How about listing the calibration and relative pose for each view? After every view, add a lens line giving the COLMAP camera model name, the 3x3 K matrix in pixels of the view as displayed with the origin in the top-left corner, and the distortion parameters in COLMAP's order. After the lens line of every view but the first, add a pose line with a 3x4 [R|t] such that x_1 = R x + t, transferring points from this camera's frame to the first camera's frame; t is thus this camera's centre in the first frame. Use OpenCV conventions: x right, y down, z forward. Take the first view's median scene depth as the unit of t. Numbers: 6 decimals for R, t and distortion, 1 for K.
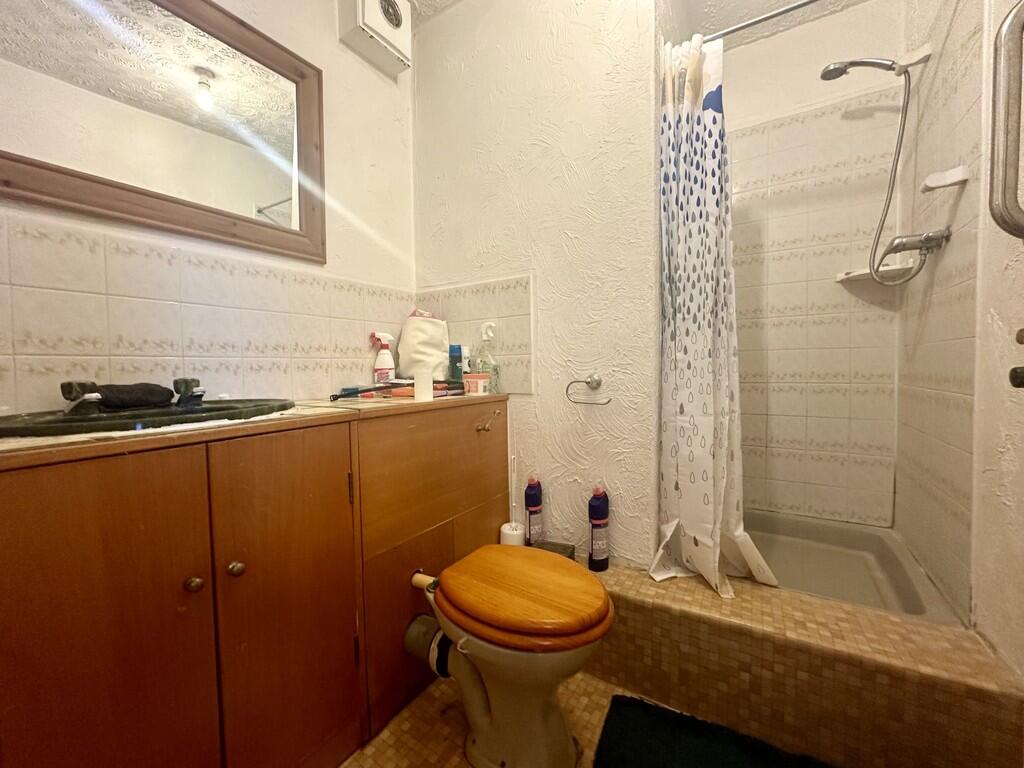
lens RADIAL K [[413.7, 0, 513.0], [0, 413.7, 384.4], [0, 0, 1]] dist [-0.000655, -0.000020]
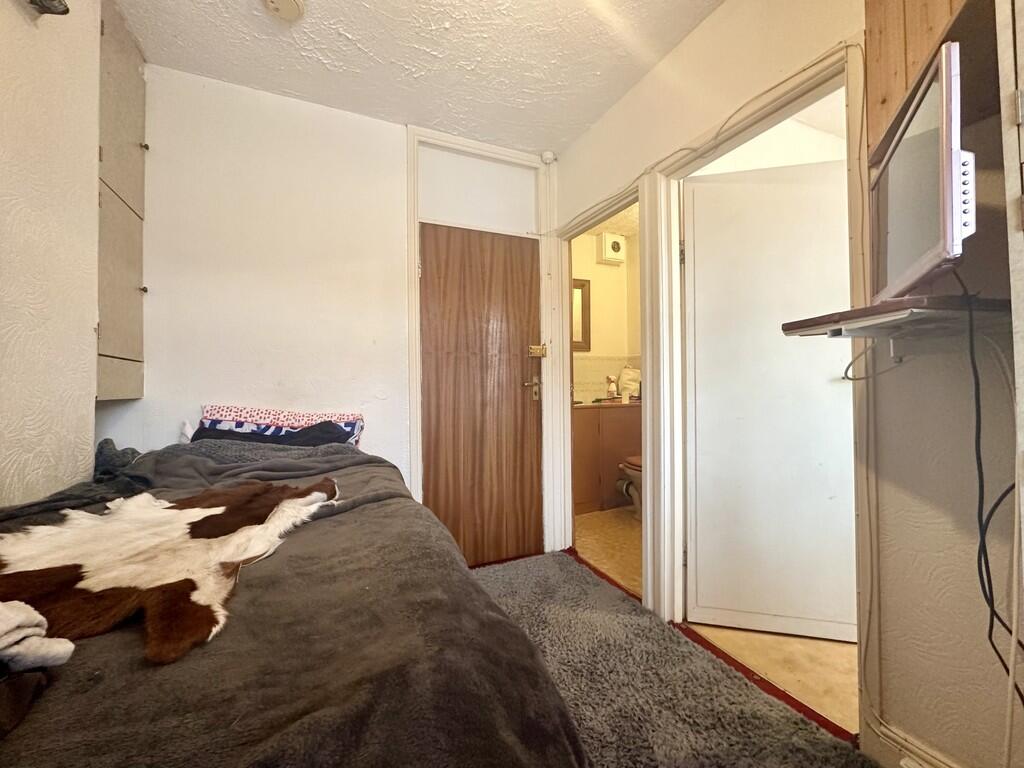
lens RADIAL K [[413.7, 0, 511.0], [0, 413.7, 384.3], [0, 0, 1]] dist [-0.000655, -0.000020]
pose [[0.839676, -0.002827, -0.543080, 0.492476], [-0.023534, 0.998858, -0.041587, 0.035935], [0.542577, 0.047701, 0.838651, -1.314434]]
